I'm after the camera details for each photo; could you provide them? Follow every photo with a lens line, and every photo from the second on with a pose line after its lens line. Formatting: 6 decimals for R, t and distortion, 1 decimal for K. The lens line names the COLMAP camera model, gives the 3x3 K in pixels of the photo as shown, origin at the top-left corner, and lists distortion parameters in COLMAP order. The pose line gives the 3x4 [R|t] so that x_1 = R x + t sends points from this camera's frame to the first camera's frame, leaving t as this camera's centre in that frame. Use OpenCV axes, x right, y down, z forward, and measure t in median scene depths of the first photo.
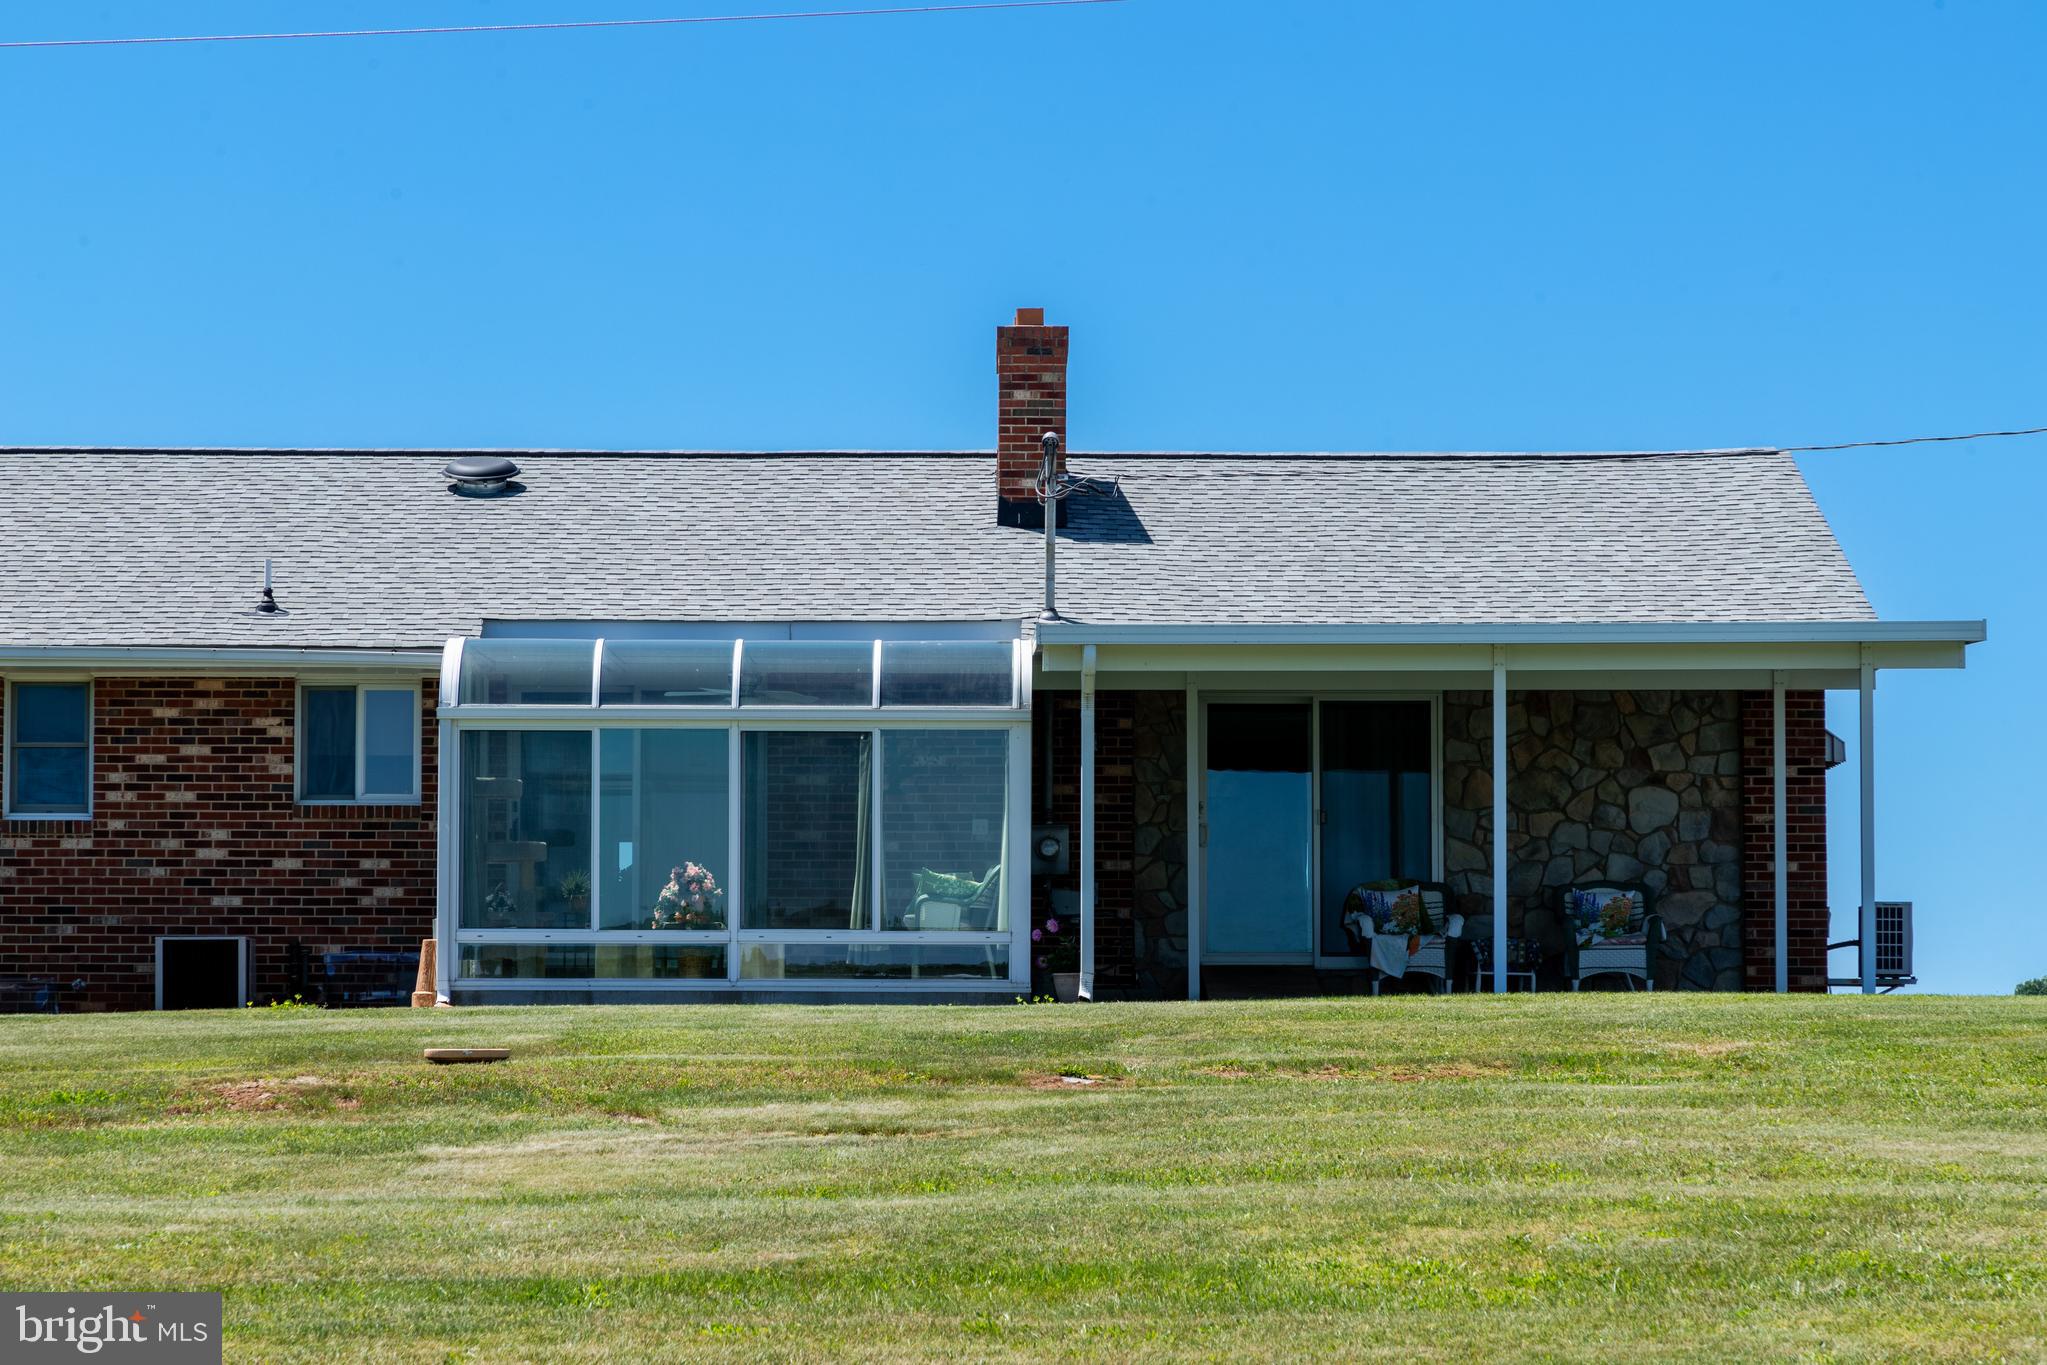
lens RADIAL K [[6128.6, 0, 1023.5], [0, 6128.6, 682.5], [0, 0, 1]] dist [0.010347, 0.761982]
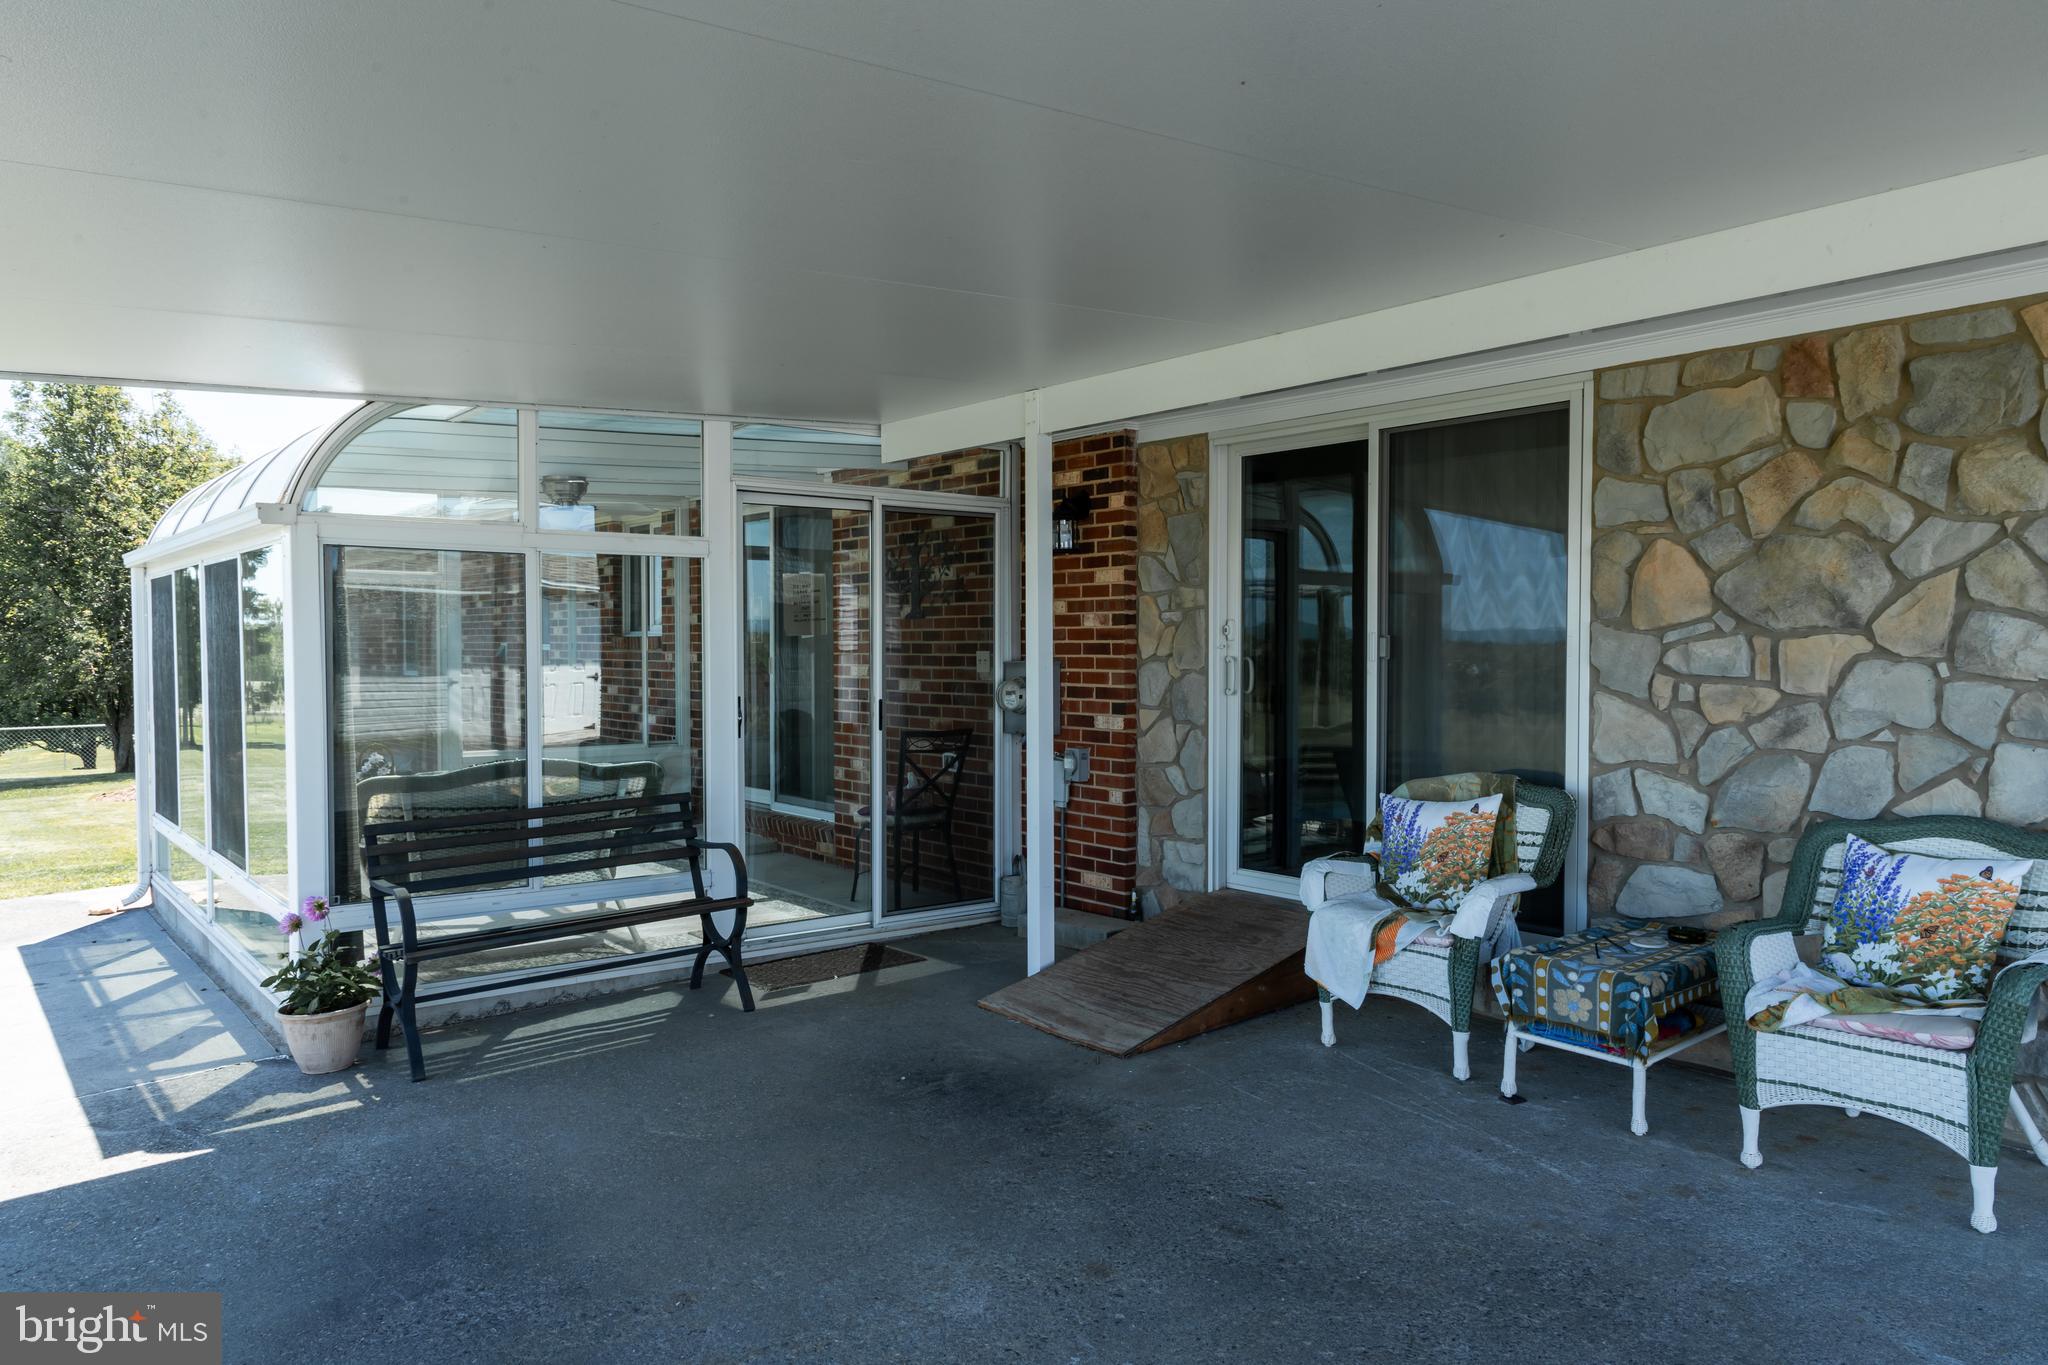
lens RADIAL K [[1415.7, 0, 1024.0], [0, 1415.7, 682.5], [0, 0, 1]] dist [0.000841, -0.000476]
pose [[0.601128, 0.020427, -0.798891, 0.129372], [0.066710, 0.994902, 0.075635, 0.013675], [0.796363, -0.098761, 0.596701, 0.904057]]
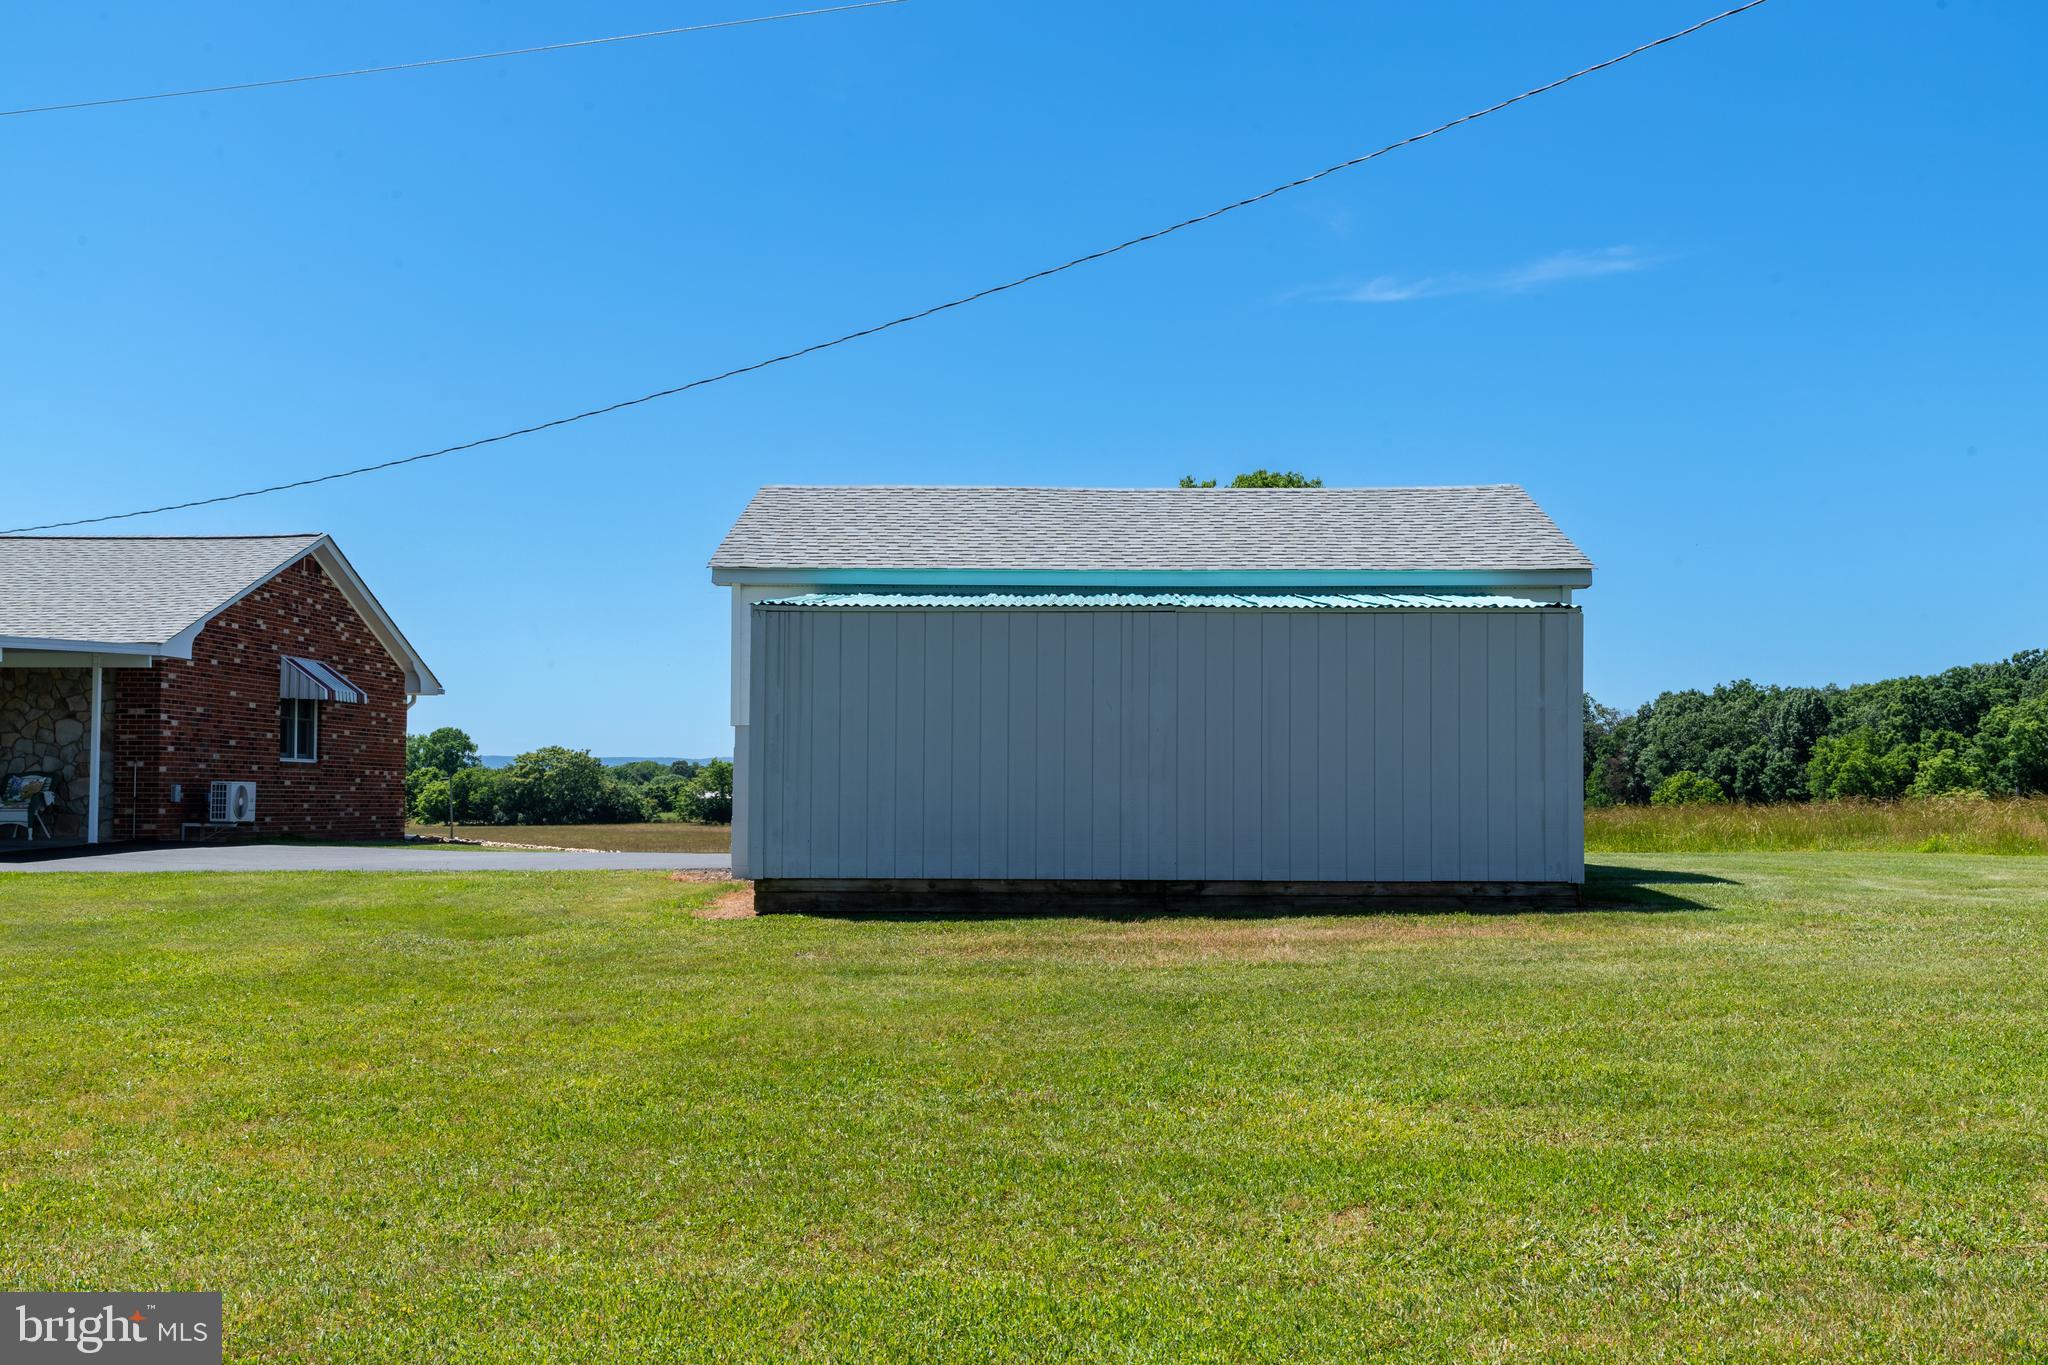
lens RADIAL K [[2201.6, 0, 1024.0], [0, 2201.6, 682.5], [0, 0, 1]] dist [0.046961, -0.018274]
pose [[0.997364, 0.000248, -0.072565, 0.434656], [0.001875, 0.999572, 0.029188, -0.012657], [0.072541, -0.029247, 0.996937, 0.366416]]
